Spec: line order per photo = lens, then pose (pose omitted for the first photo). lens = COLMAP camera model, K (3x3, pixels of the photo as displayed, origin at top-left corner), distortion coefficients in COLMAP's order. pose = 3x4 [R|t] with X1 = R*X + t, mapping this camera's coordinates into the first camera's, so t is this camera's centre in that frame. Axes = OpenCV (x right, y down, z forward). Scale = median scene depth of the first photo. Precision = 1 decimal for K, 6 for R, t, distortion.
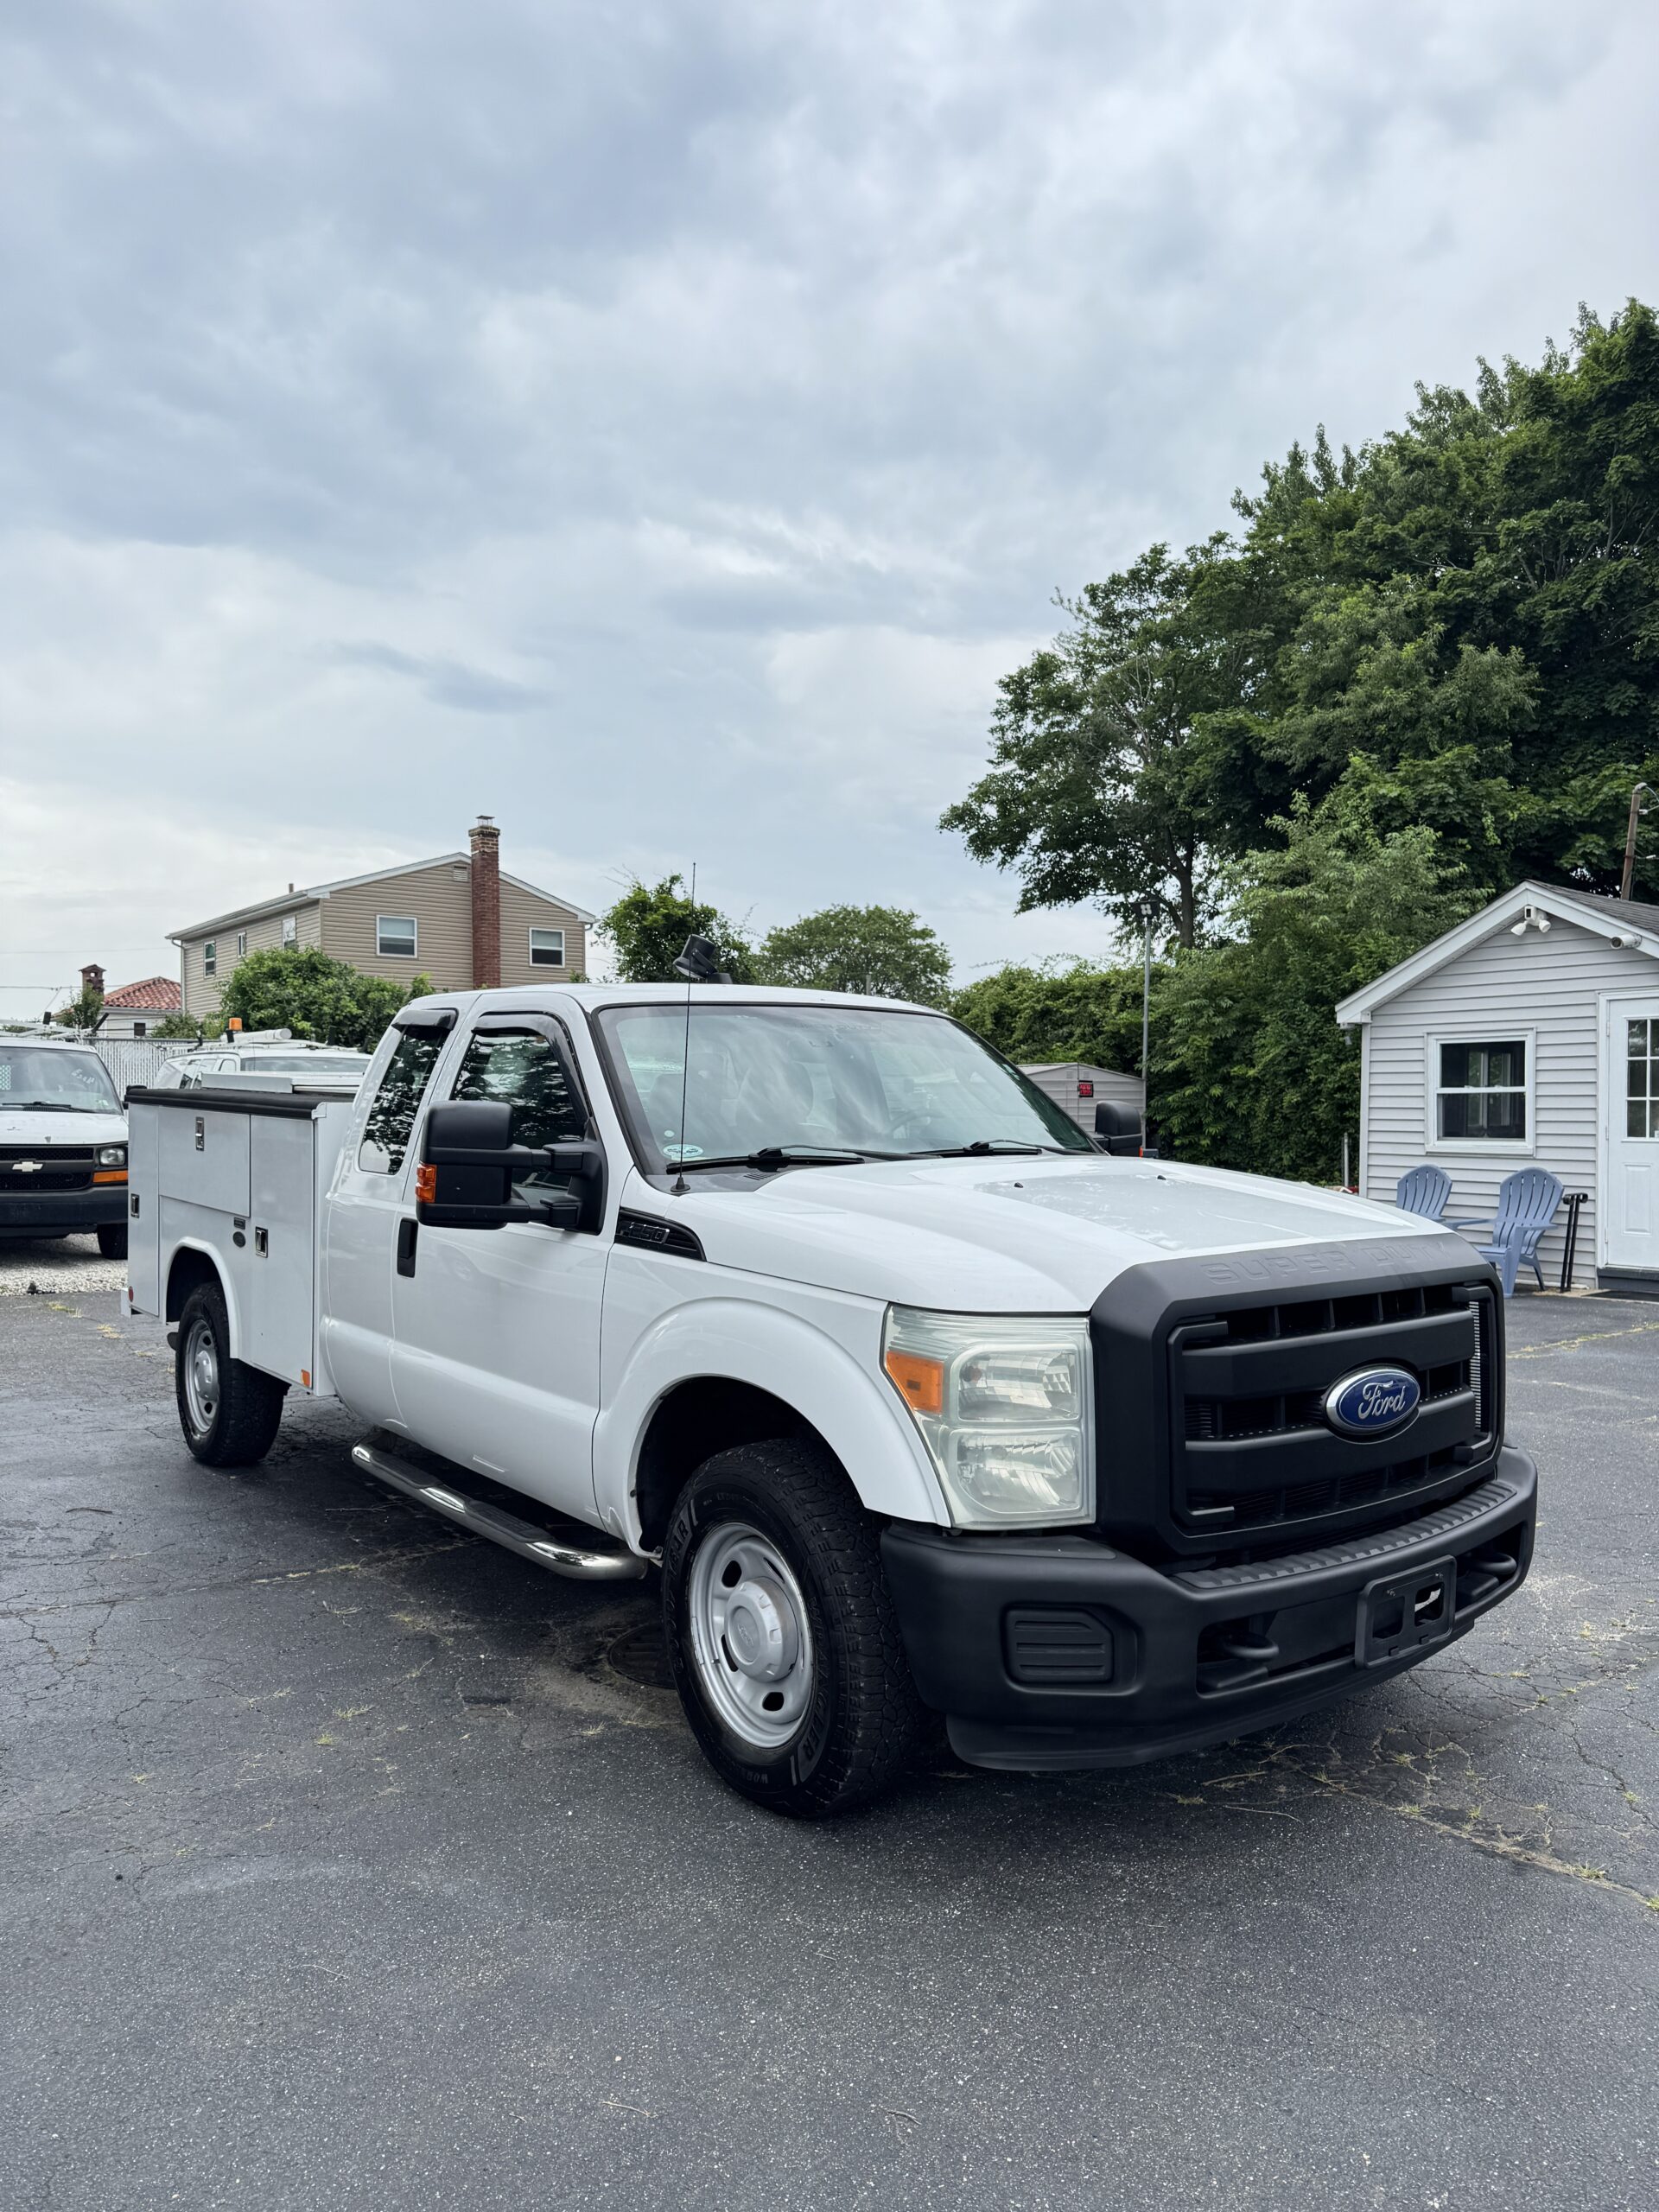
lens RADIAL K [[1556.4, 0, 844.4], [0, 1556.4, 1127.7], [0, 0, 1]] dist [0.055167, -0.061489]
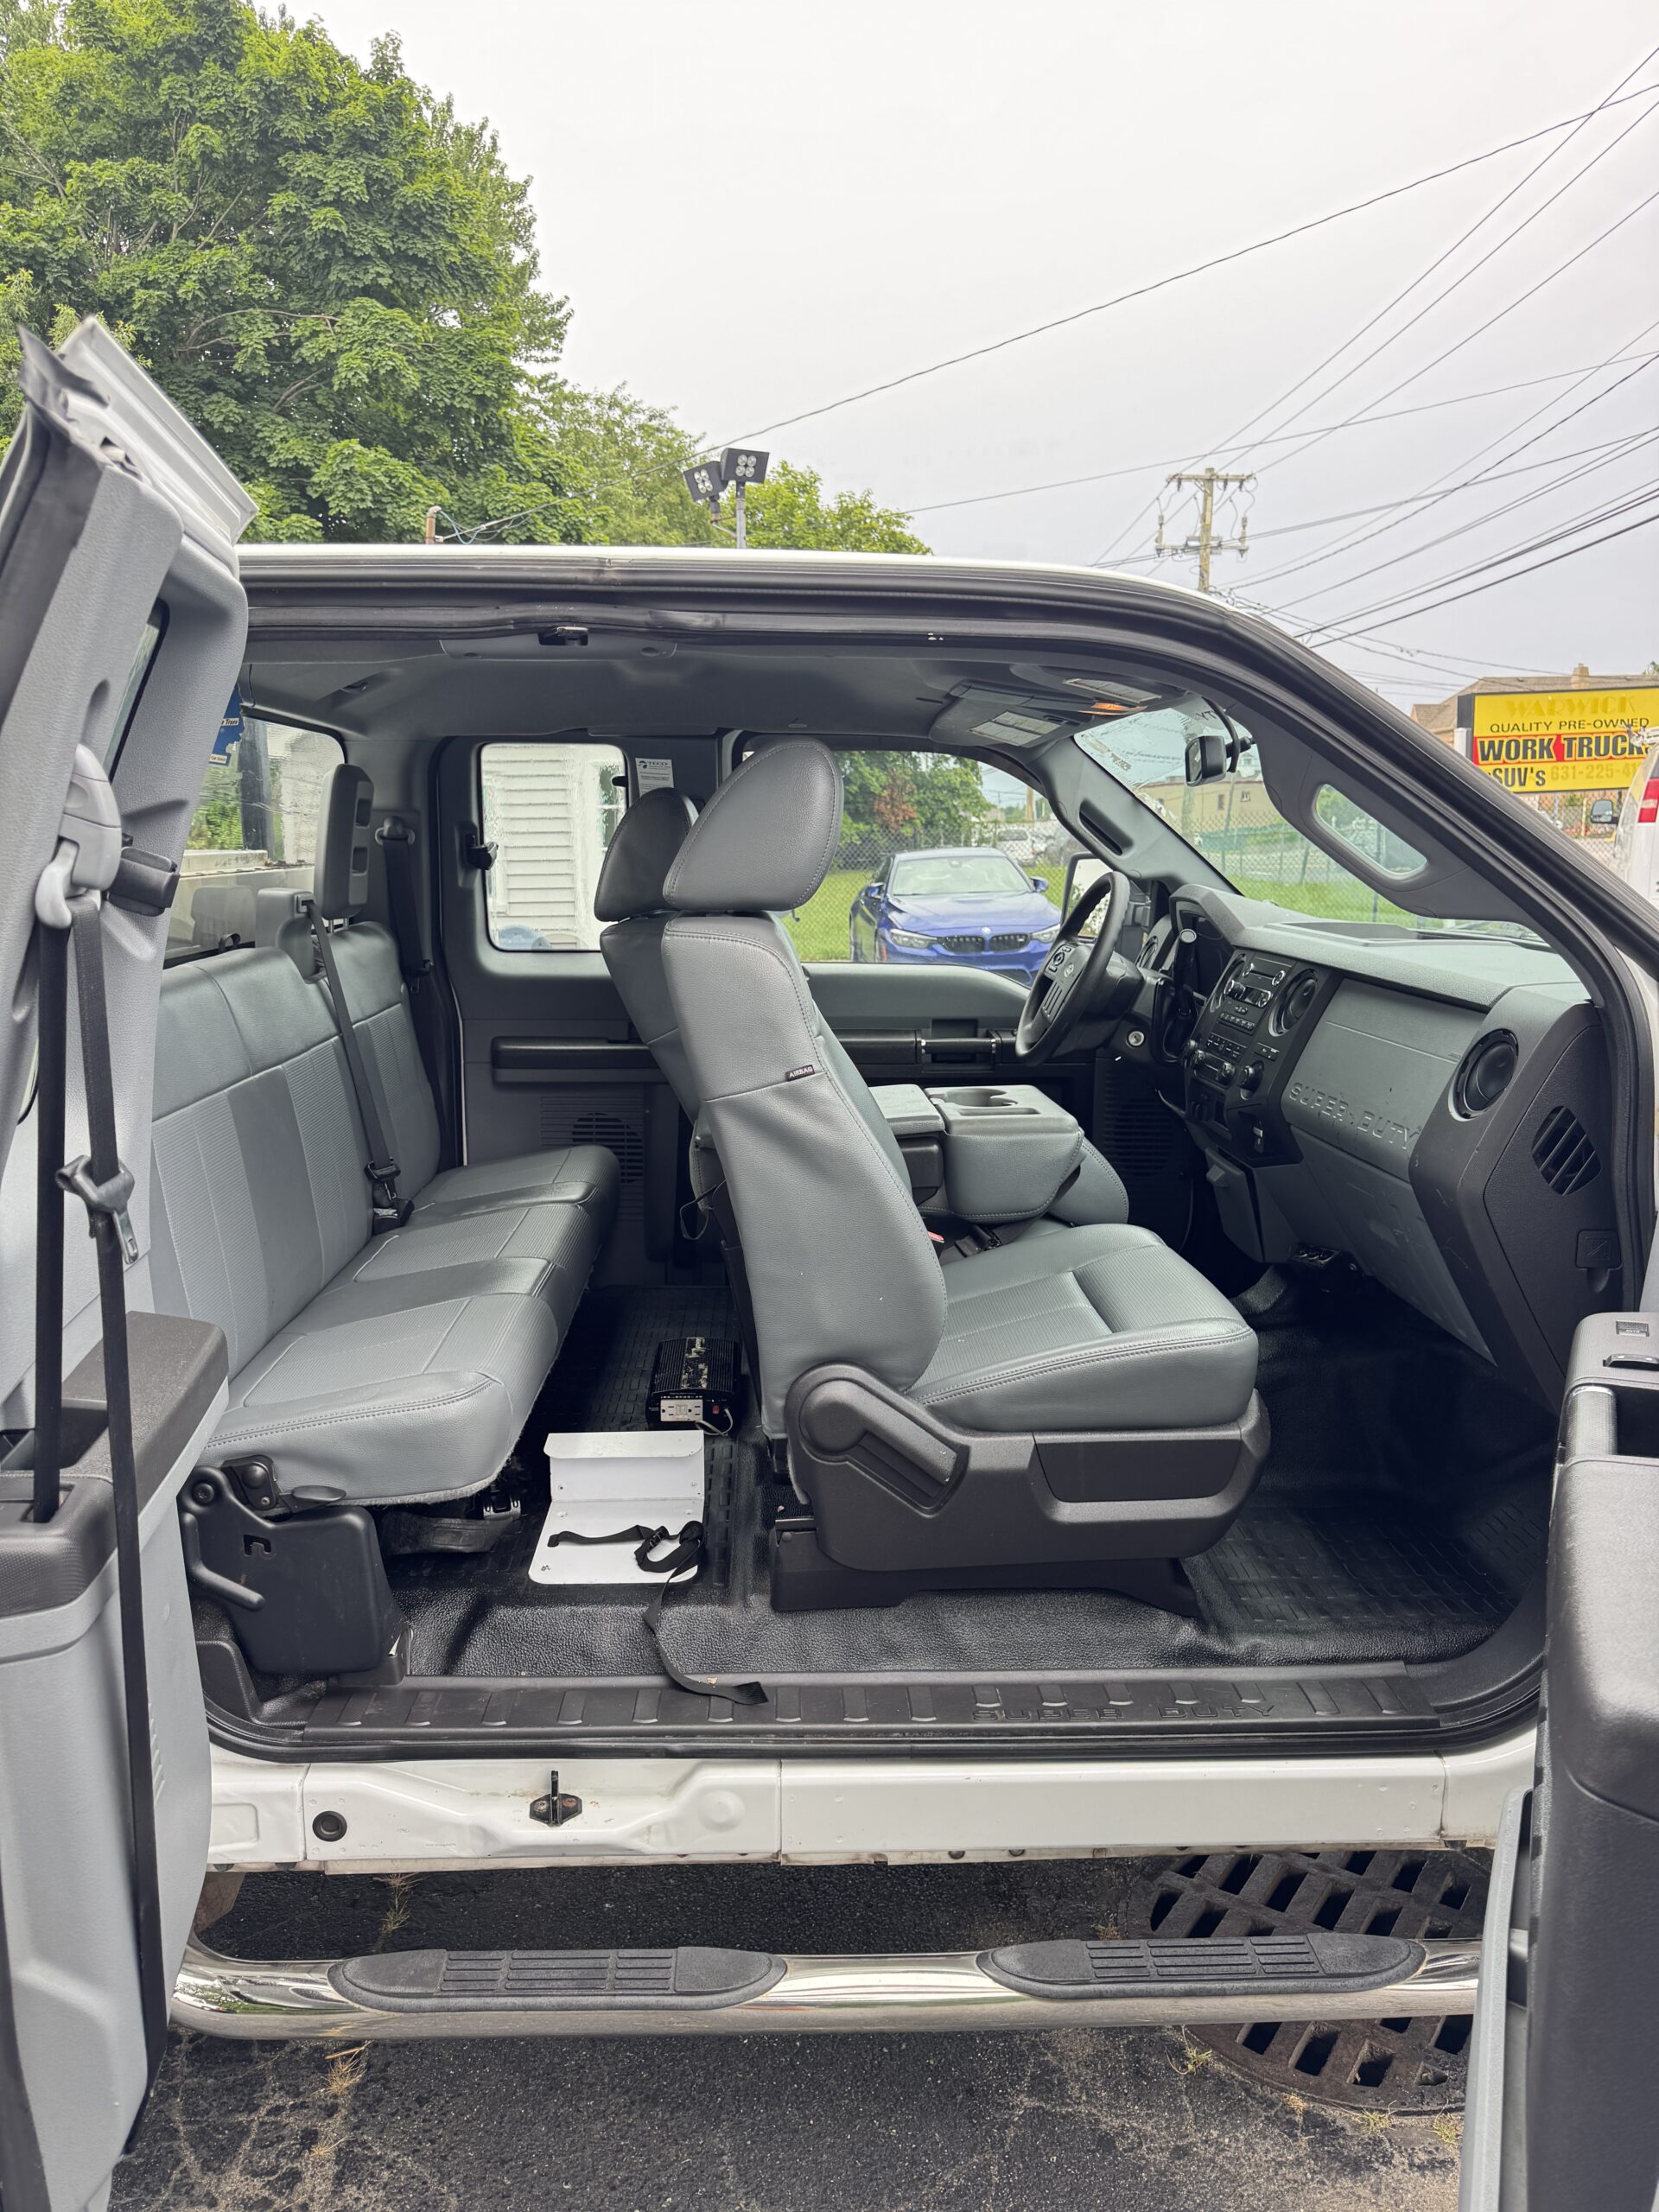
lens RADIAL K [[1556.4, 0, 809.7], [0, 1556.4, 1109.5], [0, 0, 1]] dist [0.055167, -0.061489]
pose [[0.594654, -0.149329, 0.789992, -0.107060], [0.033944, 0.986386, 0.160903, -0.005219], [-0.803265, -0.068866, 0.591628, 0.165067]]
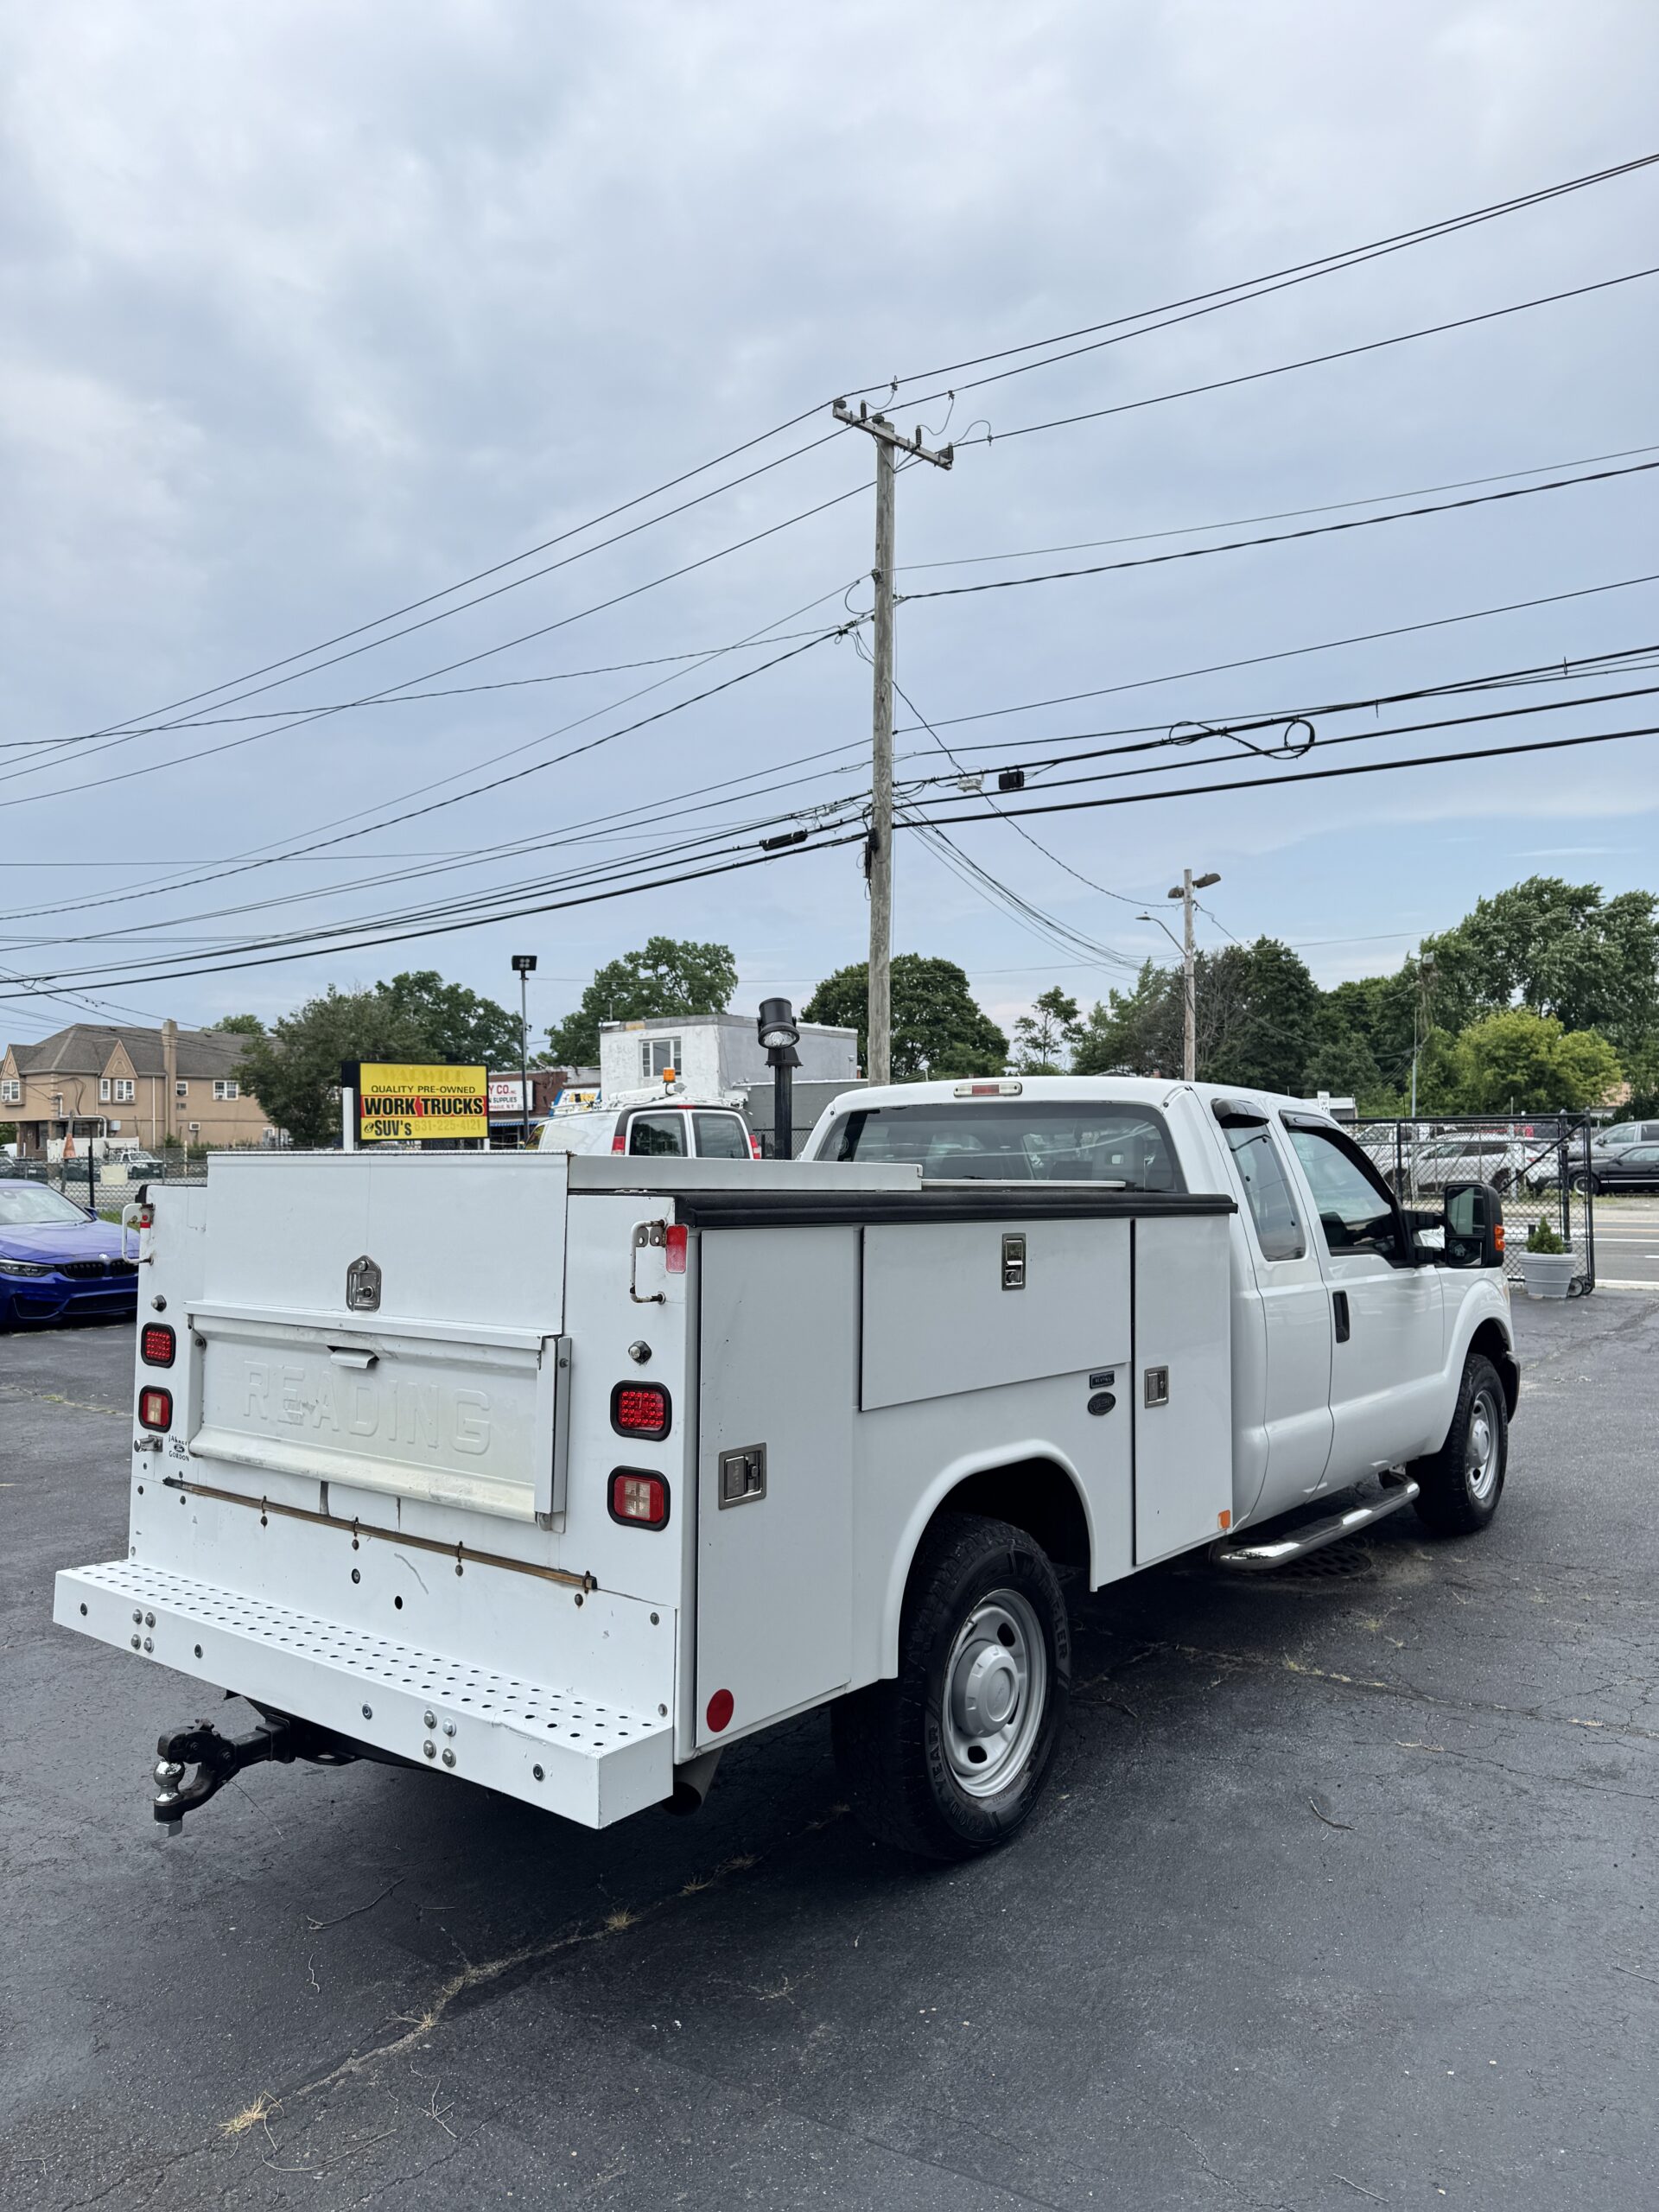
lens RADIAL K [[1556.4, 0, 815.9], [0, 1556.4, 1129.7], [0, 0, 1]] dist [0.055167, -0.061489]
pose [[-0.241466, 0.017846, 0.970245, -0.273131], [0.018442, 0.999735, -0.013798, -0.011128], [-0.970234, 0.014561, -0.241731, 0.345161]]
